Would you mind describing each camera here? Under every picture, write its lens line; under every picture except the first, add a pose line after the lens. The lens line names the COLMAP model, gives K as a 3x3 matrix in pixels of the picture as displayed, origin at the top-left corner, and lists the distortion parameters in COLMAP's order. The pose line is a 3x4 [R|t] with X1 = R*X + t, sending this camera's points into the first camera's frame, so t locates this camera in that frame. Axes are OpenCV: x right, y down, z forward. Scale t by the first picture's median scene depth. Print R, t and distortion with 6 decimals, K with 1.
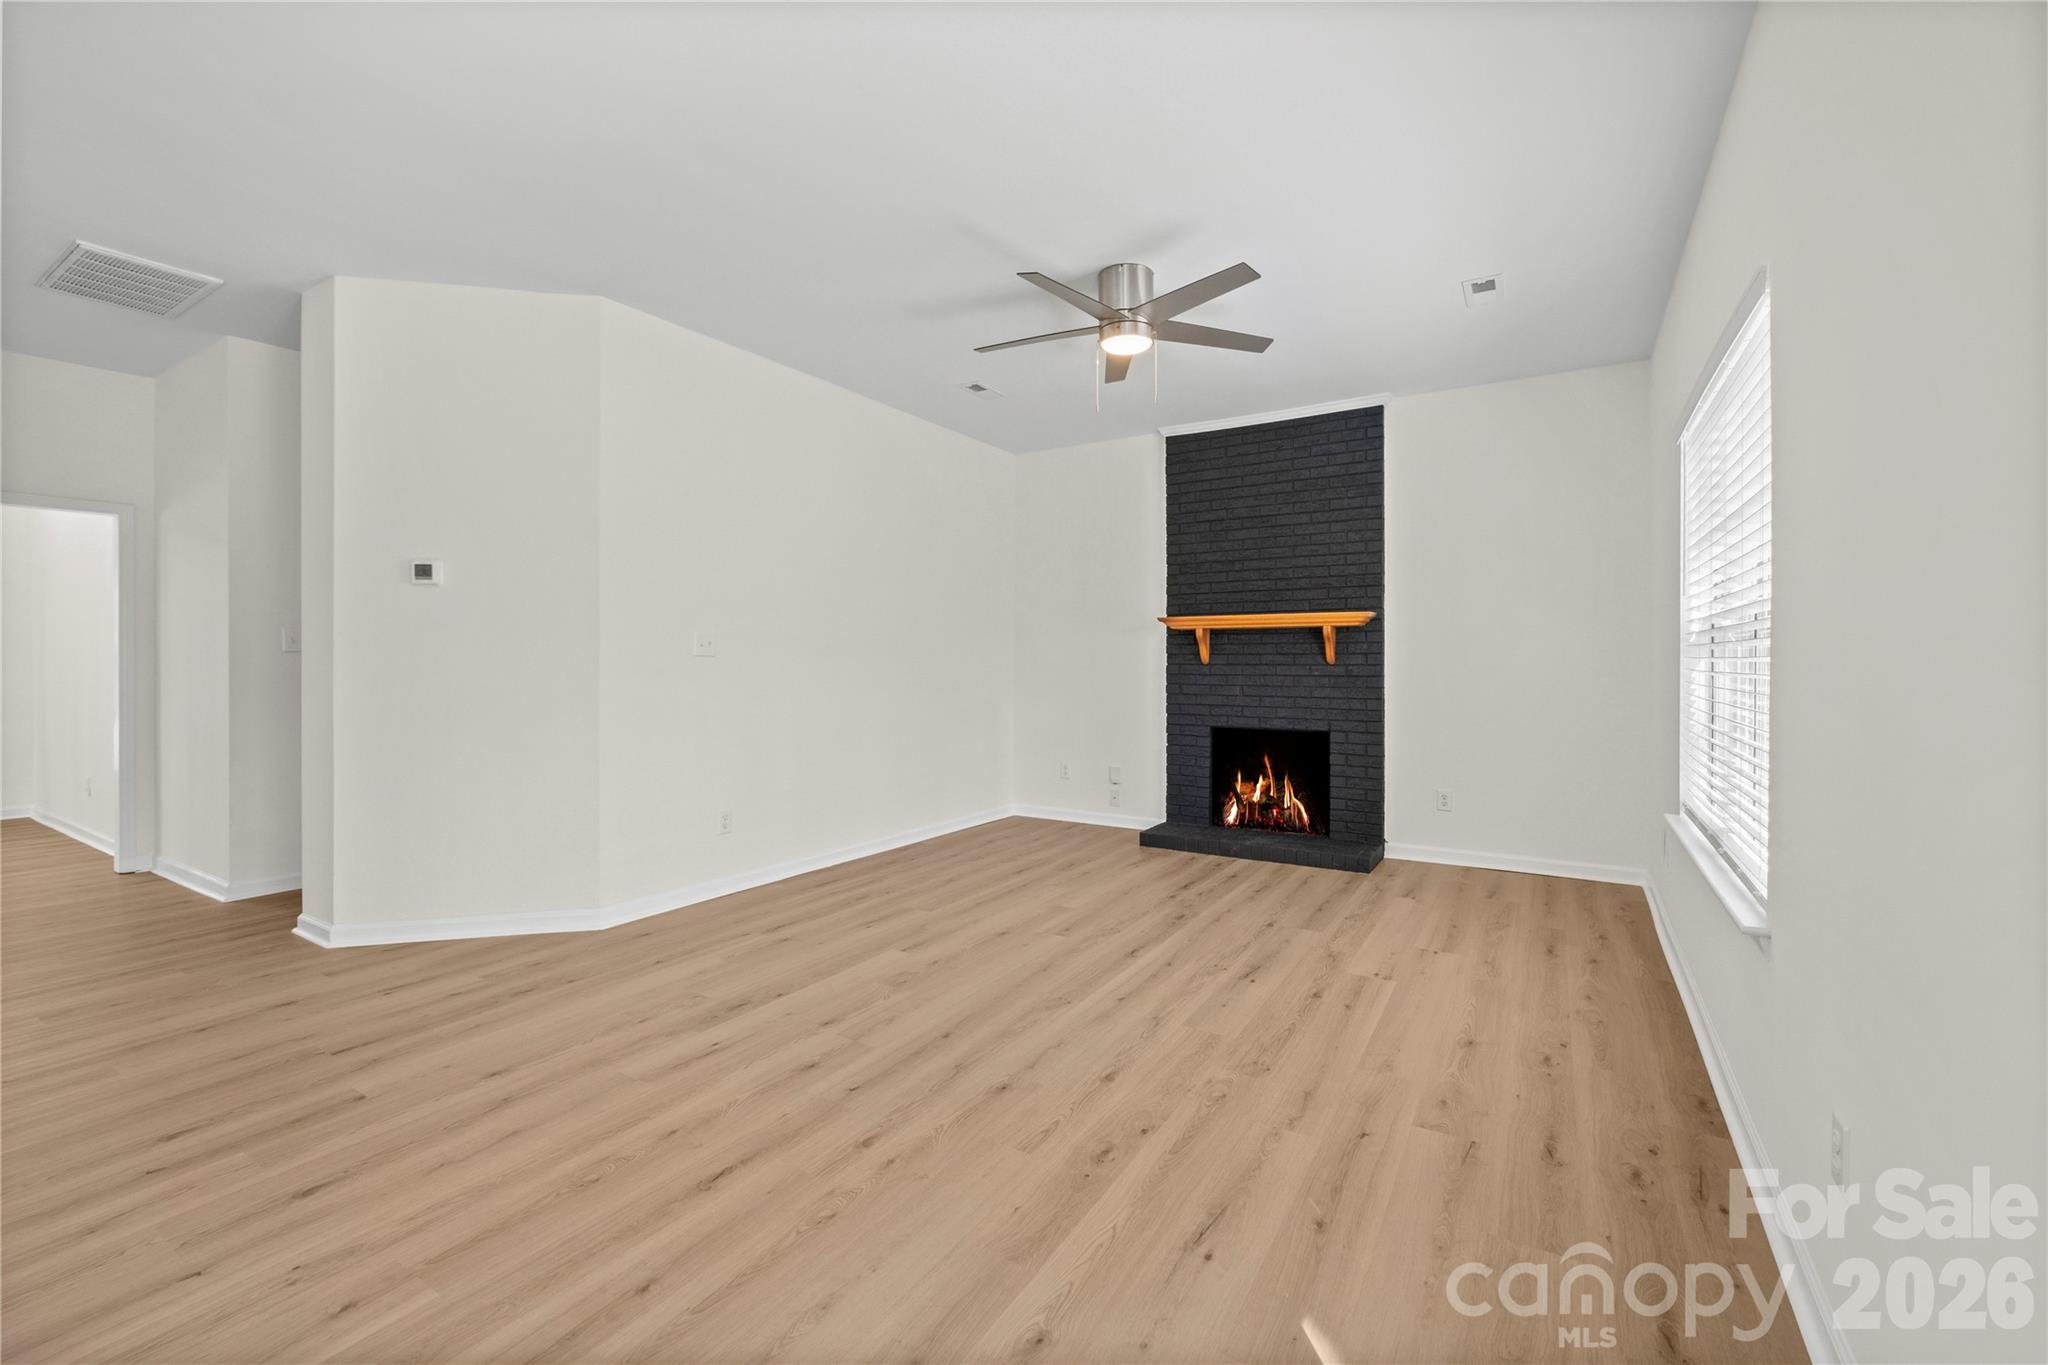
lens RADIAL K [[863.7, 0, 1028.2], [0, 863.7, 657.6], [0, 0, 1]] dist [-0.004492, -0.001056]
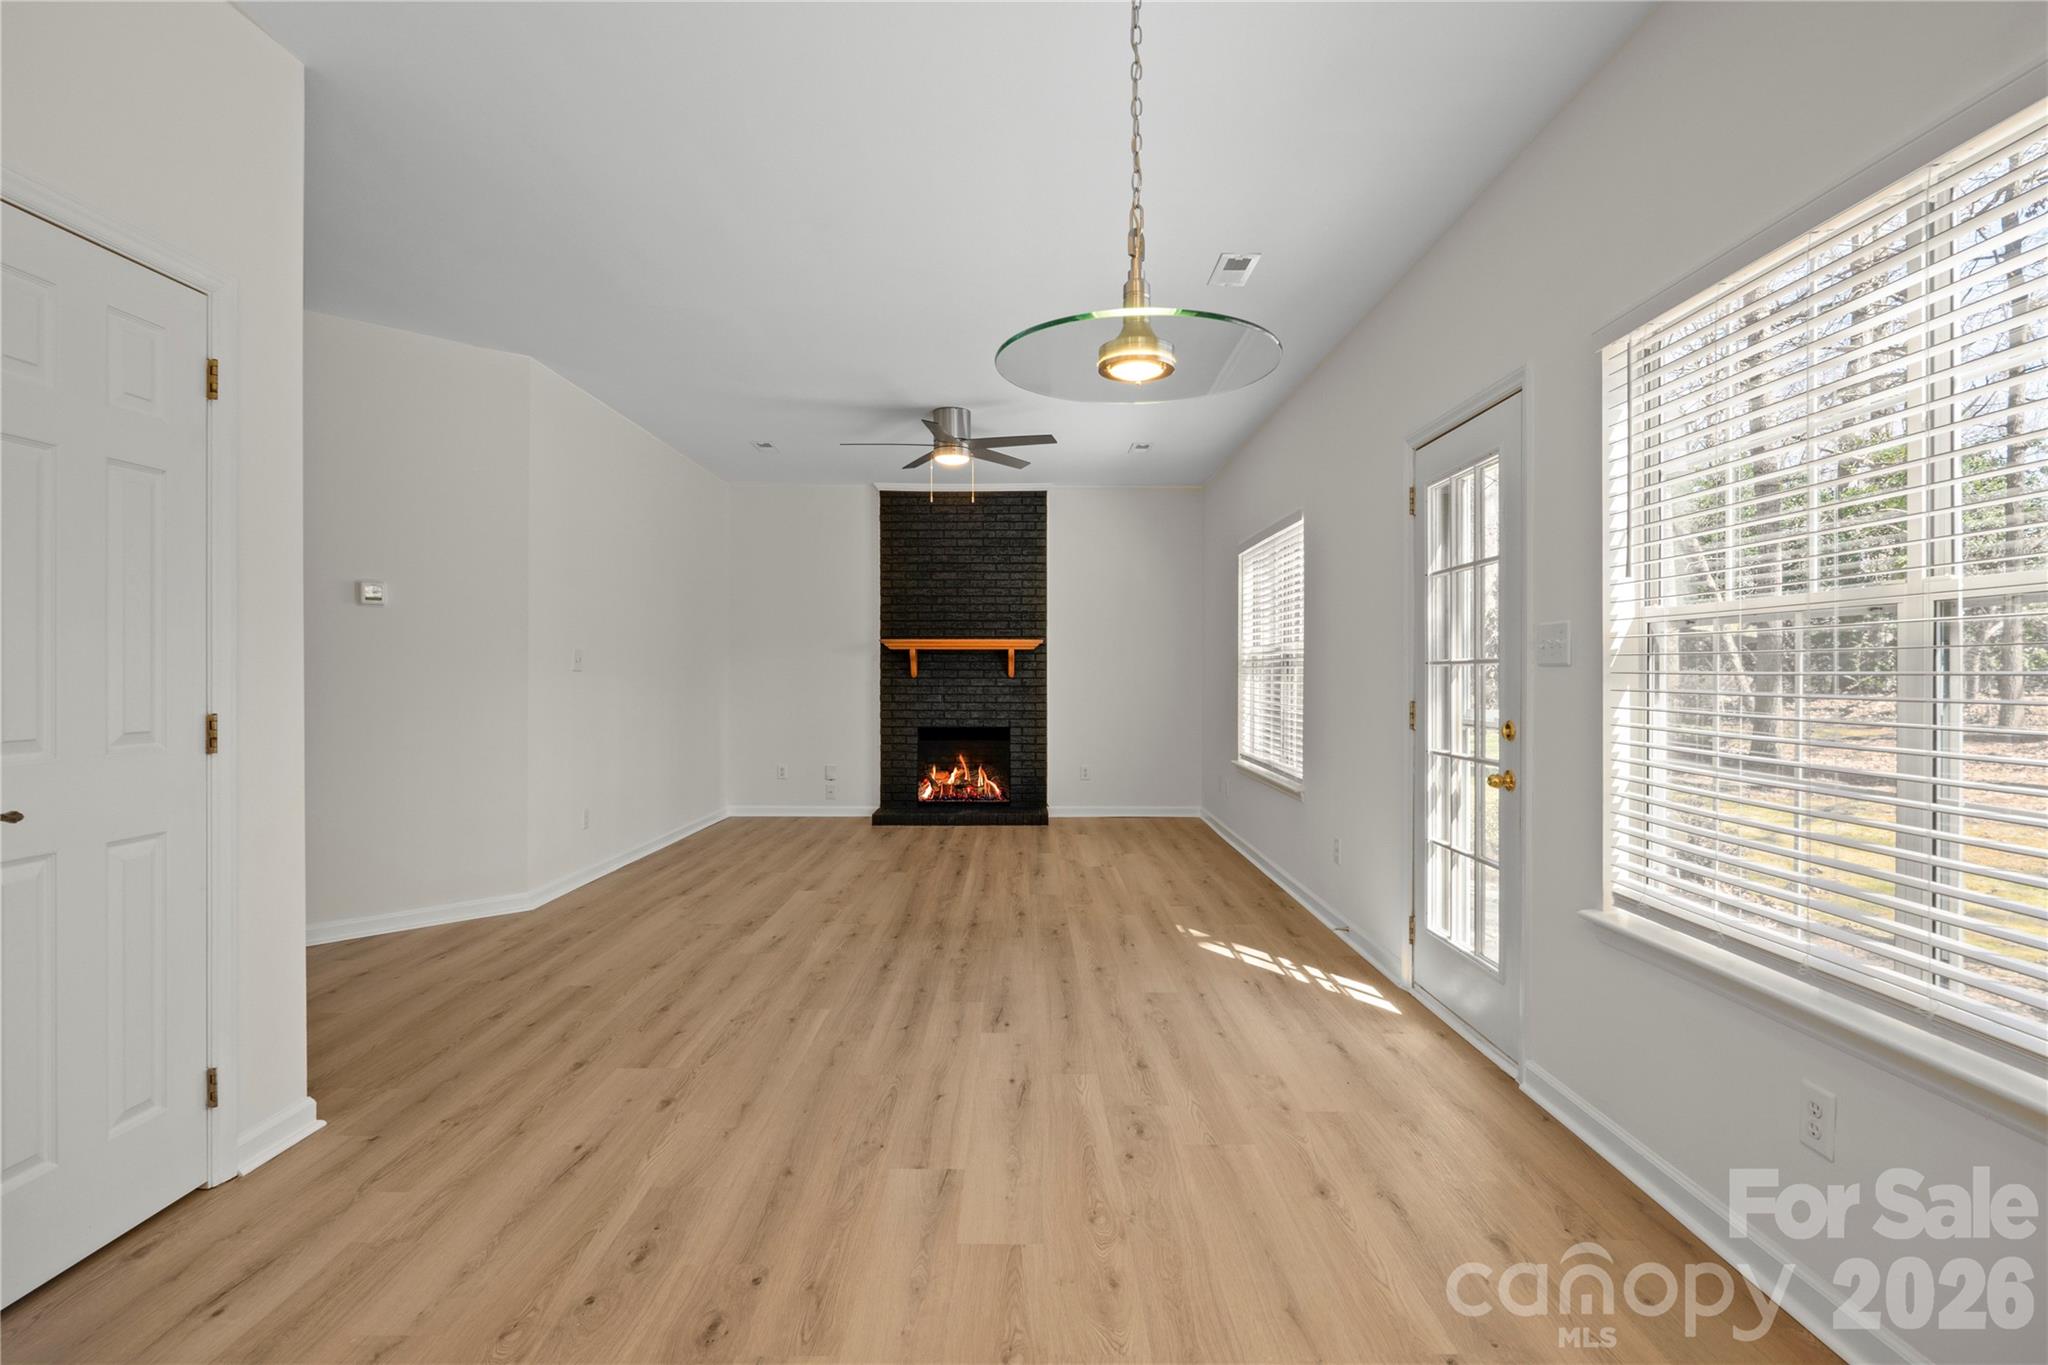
lens RADIAL K [[999.2, 0, 1021.3], [0, 999.2, 673.5], [0, 0, 1]] dist [0.000066, -0.002862]
pose [[0.852447, -0.000543, 0.522813, -0.675445], [-0.001643, 0.999992, 0.003719, -0.006592], [-0.522811, -0.004029, 0.852439, -0.508974]]
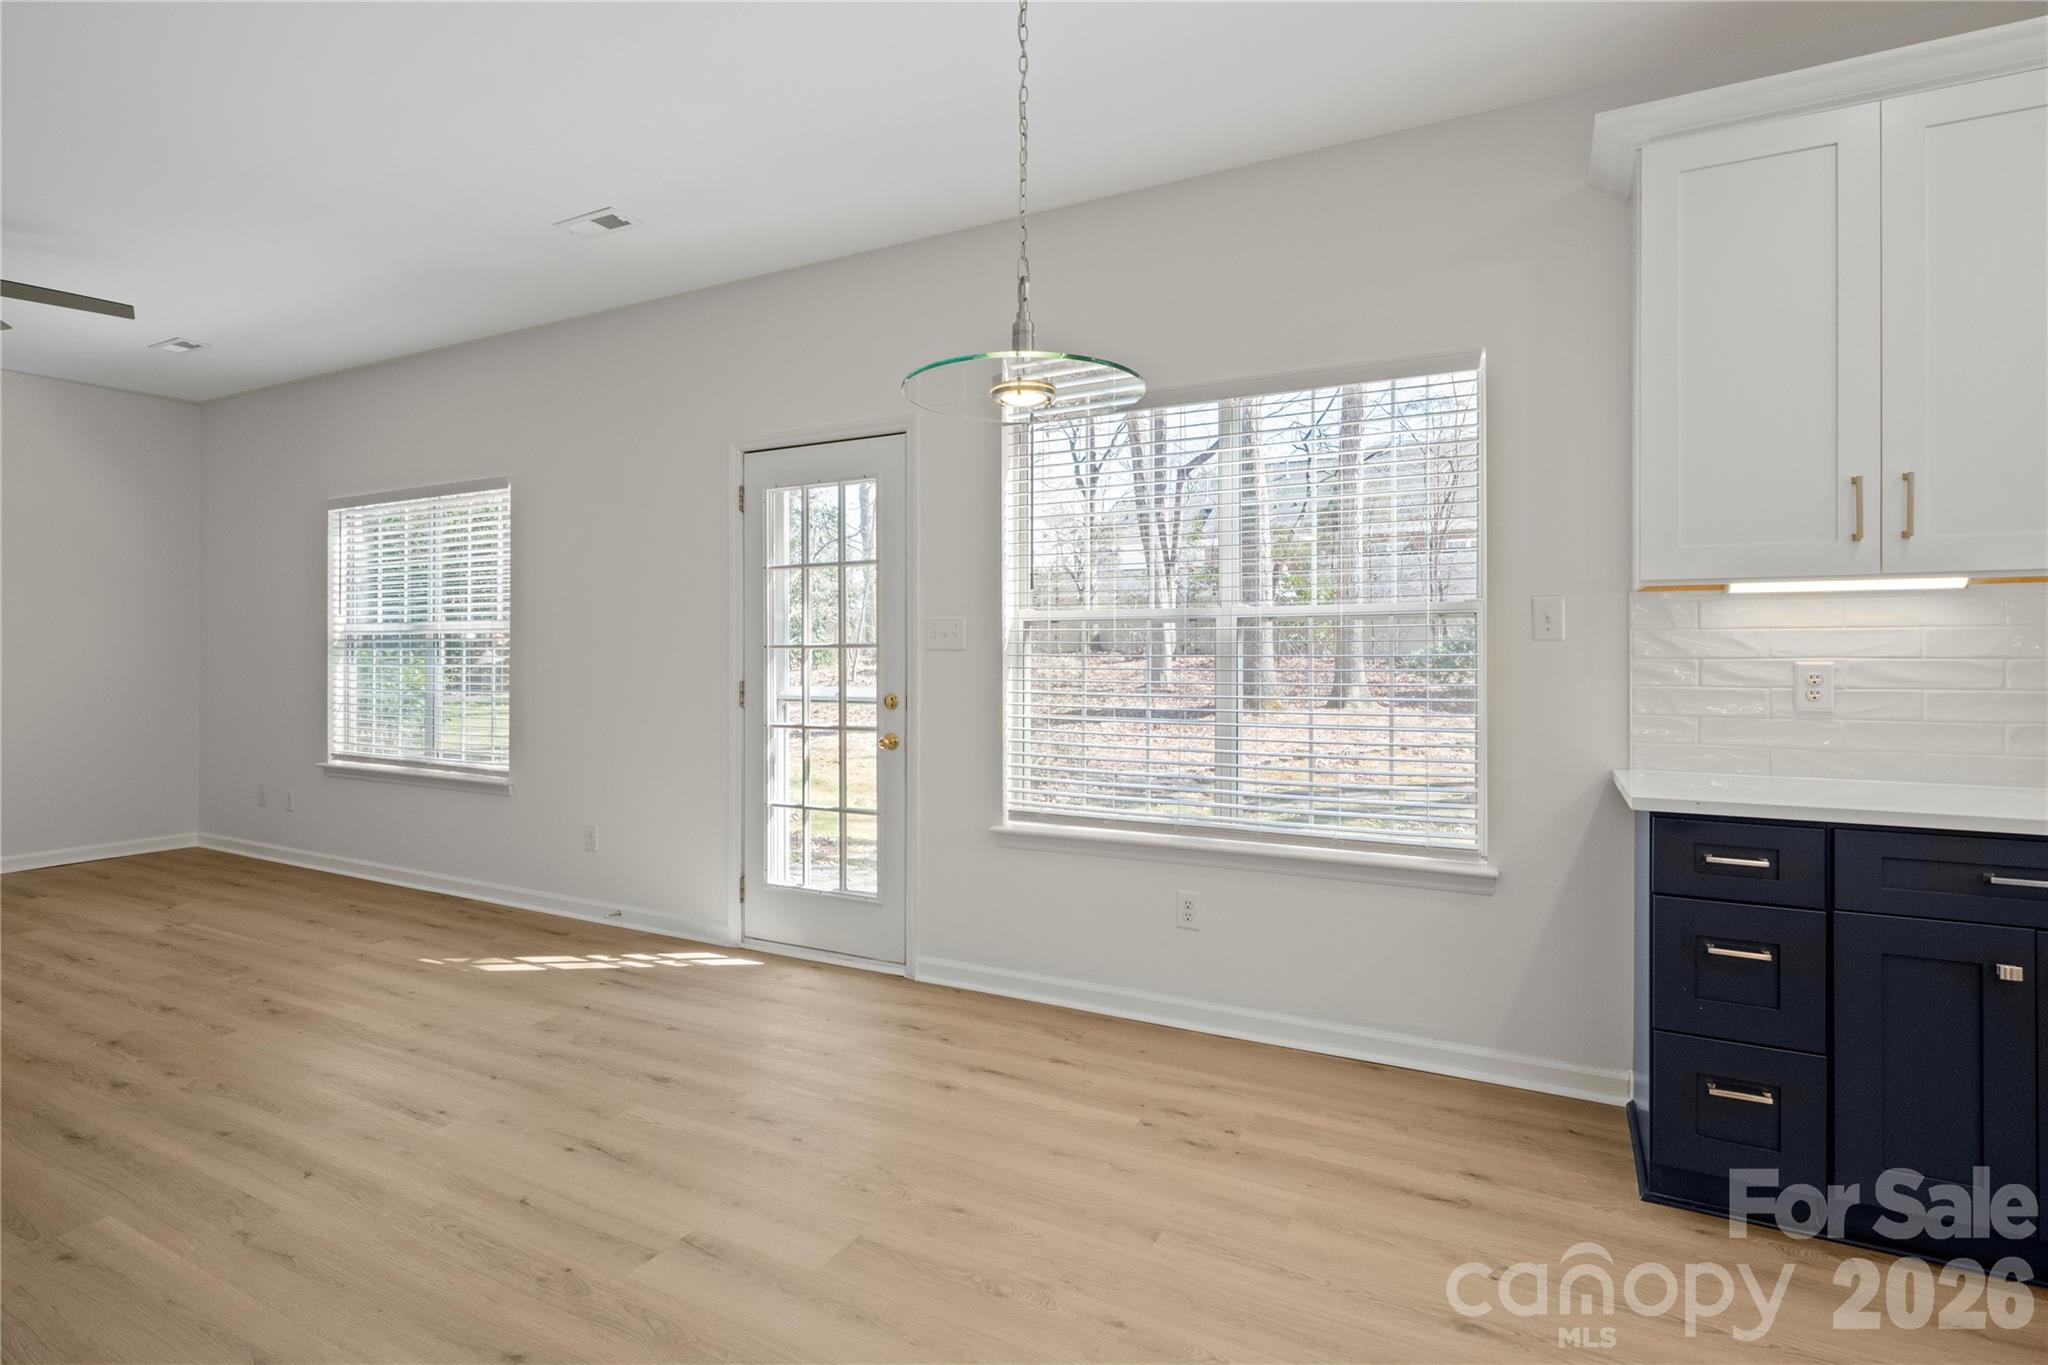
lens RADIAL K [[999.2, 0, 1021.0], [0, 999.2, 651.9], [0, 0, 1]] dist [0.000066, -0.002862]
pose [[-0.075518, 0.004318, 0.997135, -0.956929], [-0.004958, 0.999977, -0.004706, -0.003535], [-0.997132, -0.005299, -0.075494, -0.048069]]
